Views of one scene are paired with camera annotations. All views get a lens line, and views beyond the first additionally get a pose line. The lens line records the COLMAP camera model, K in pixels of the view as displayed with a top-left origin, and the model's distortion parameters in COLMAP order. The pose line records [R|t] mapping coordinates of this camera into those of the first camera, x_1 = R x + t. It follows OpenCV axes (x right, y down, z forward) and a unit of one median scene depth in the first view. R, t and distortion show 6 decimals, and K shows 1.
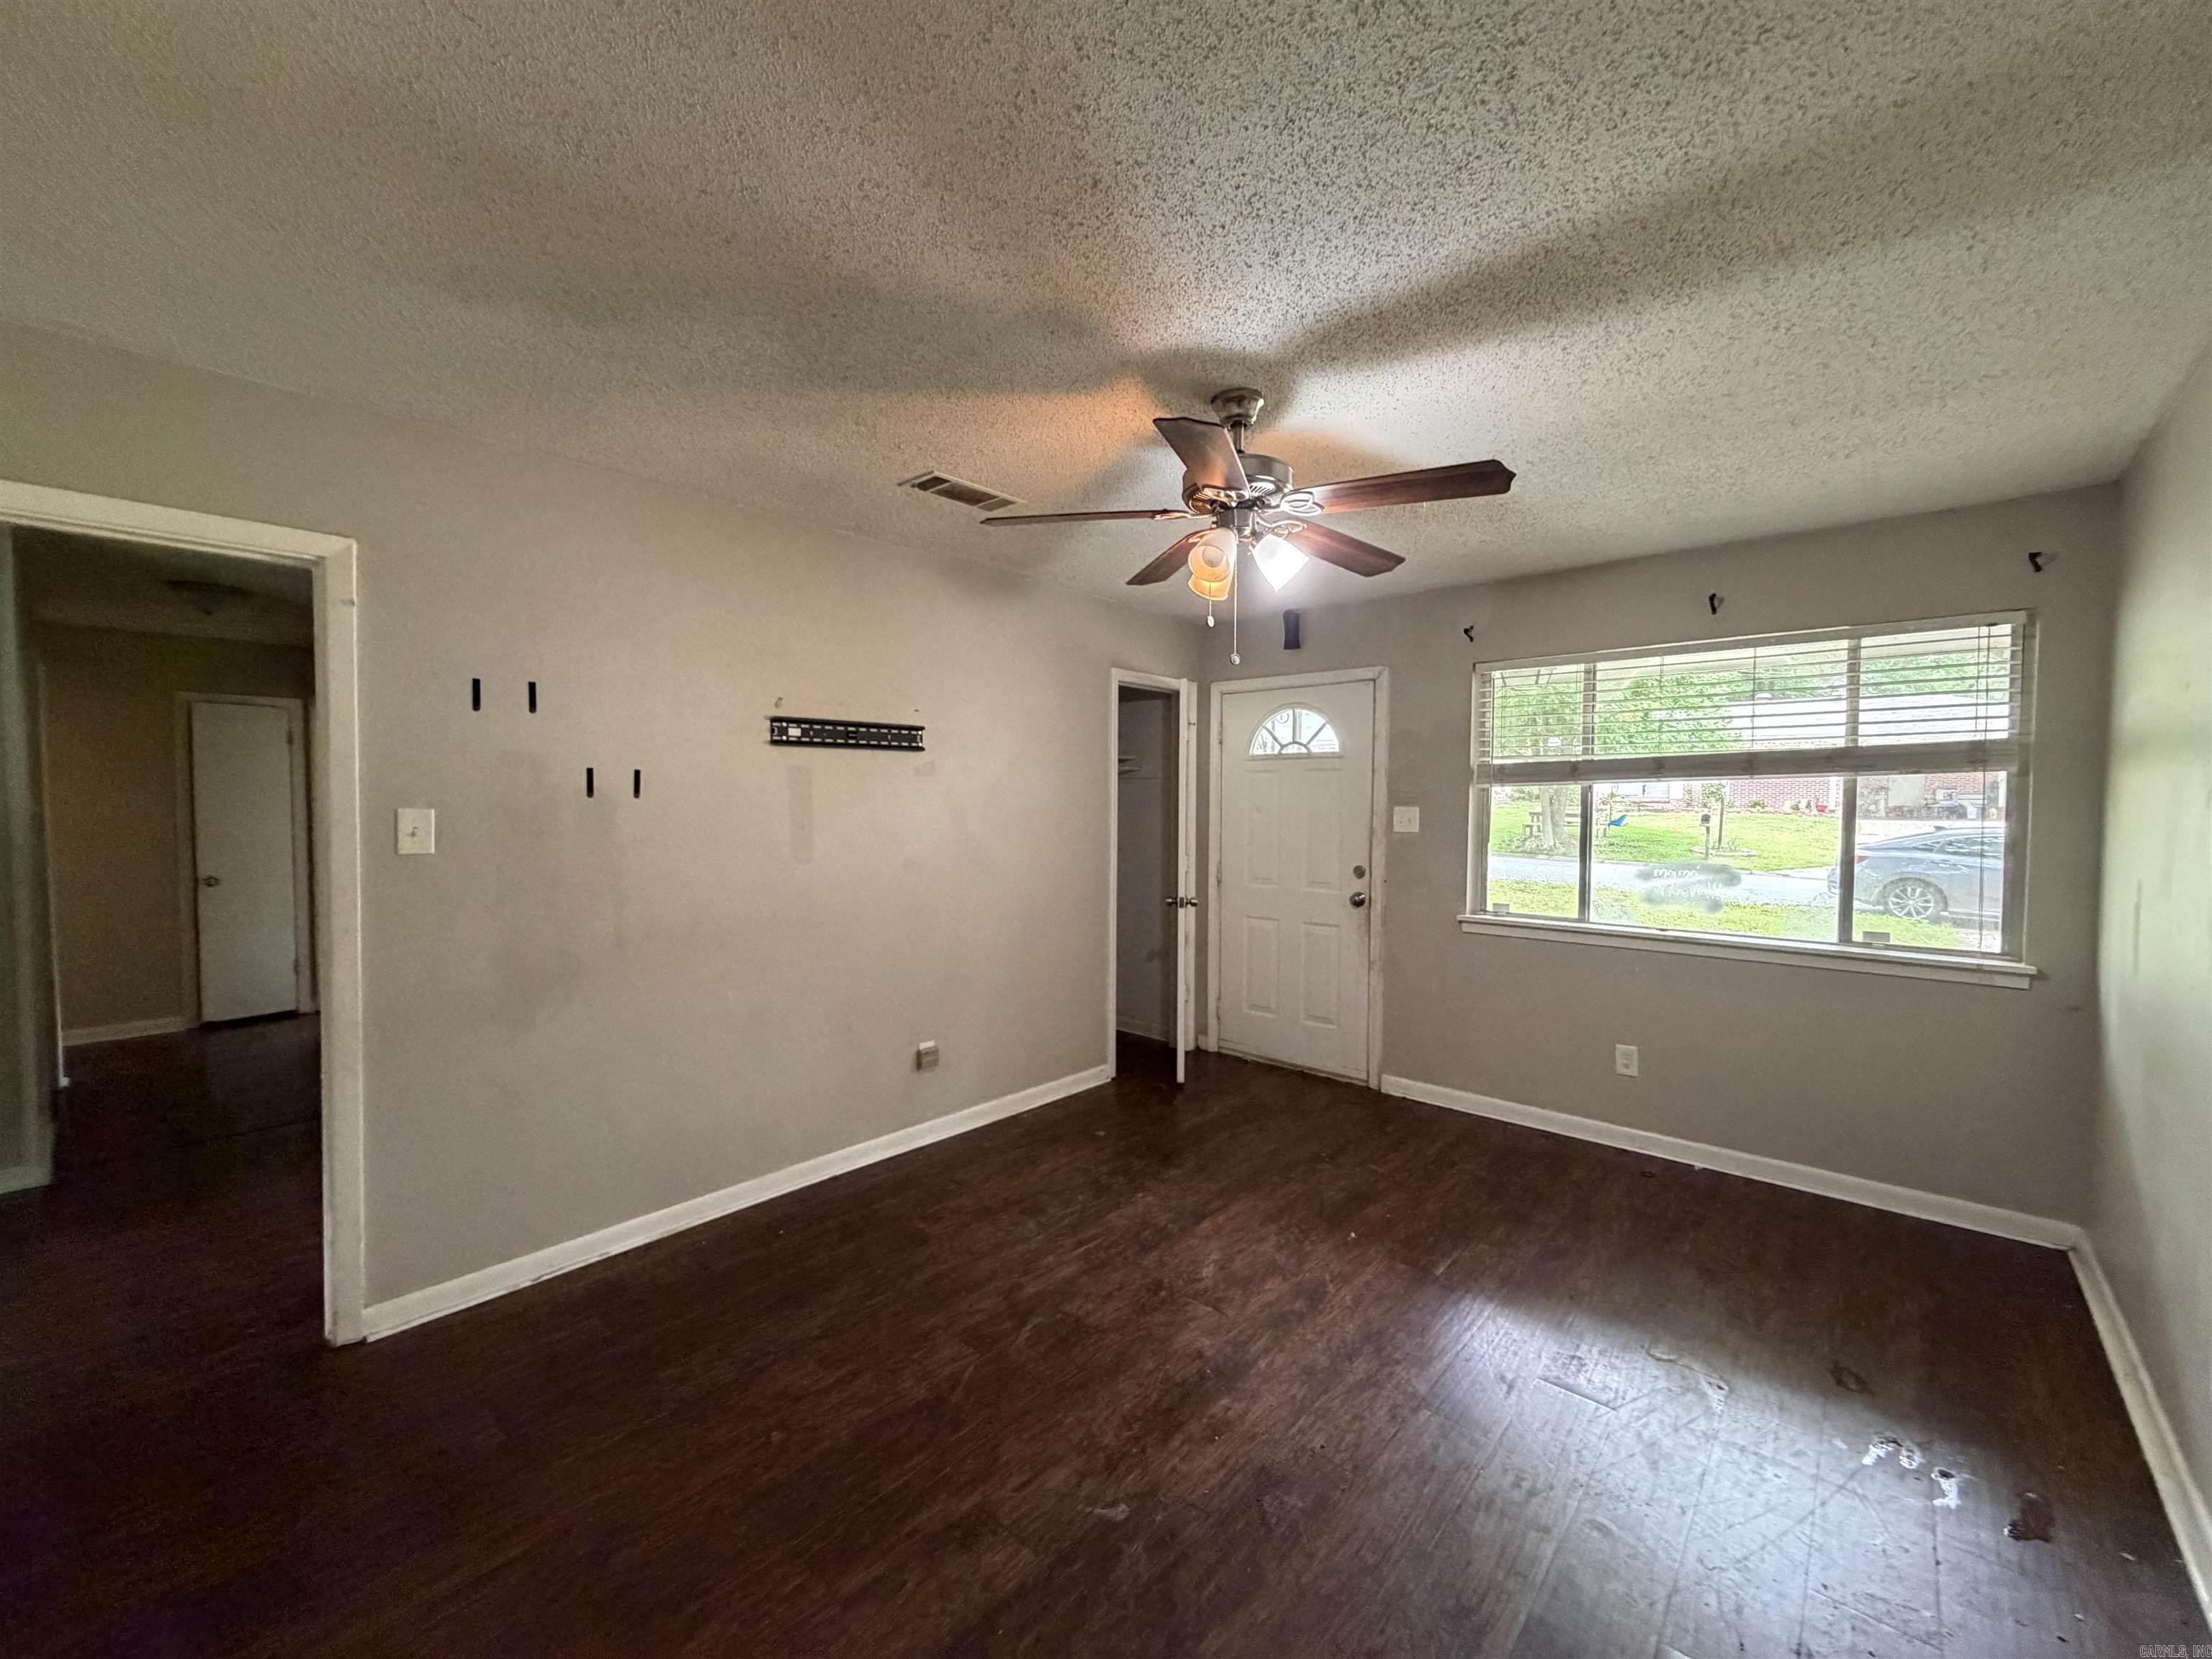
lens RADIAL K [[880.7, 0, 1101.1], [0, 880.7, 829.9], [0, 0, 1]] dist [0.001952, 0.000173]
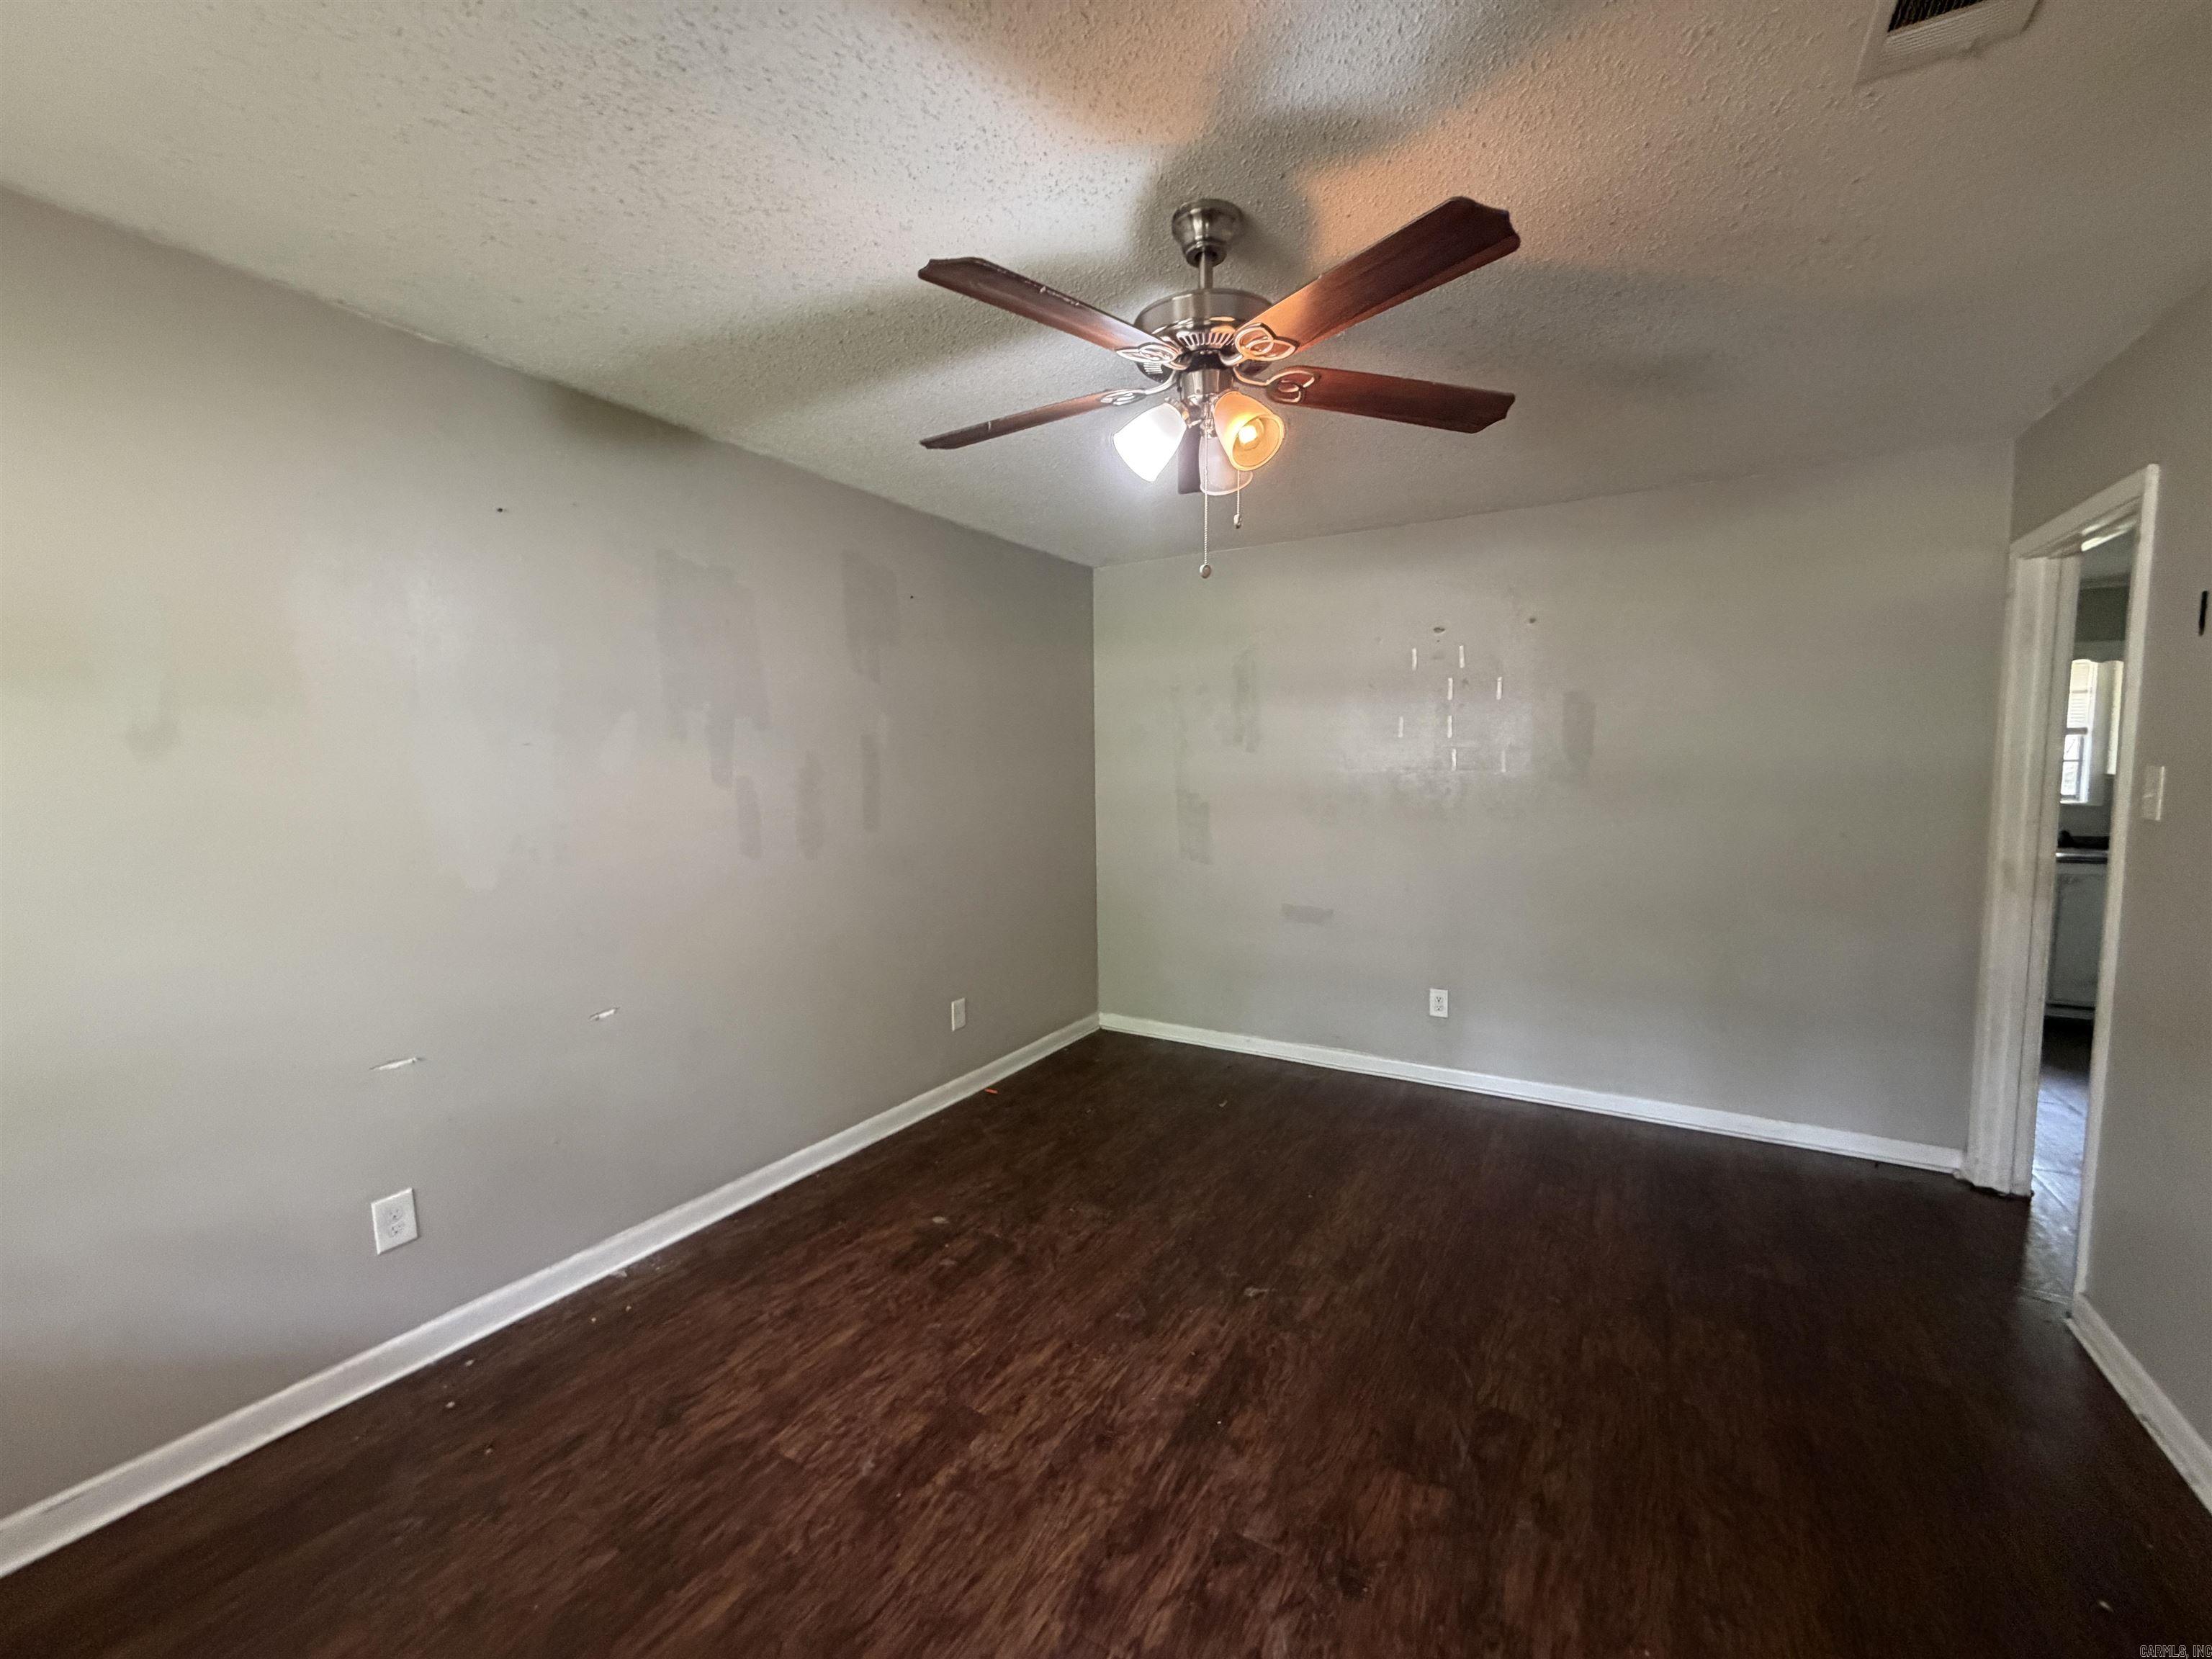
lens RADIAL K [[880.7, 0, 1101.1], [0, 880.7, 829.9], [0, 0, 1]] dist [0.001952, 0.000173]
pose [[-0.982937, 0.007859, -0.183774, 0.390851], [-0.010923, 0.994830, 0.100962, -0.046237], [0.183618, 0.101247, -0.977770, 1.769752]]
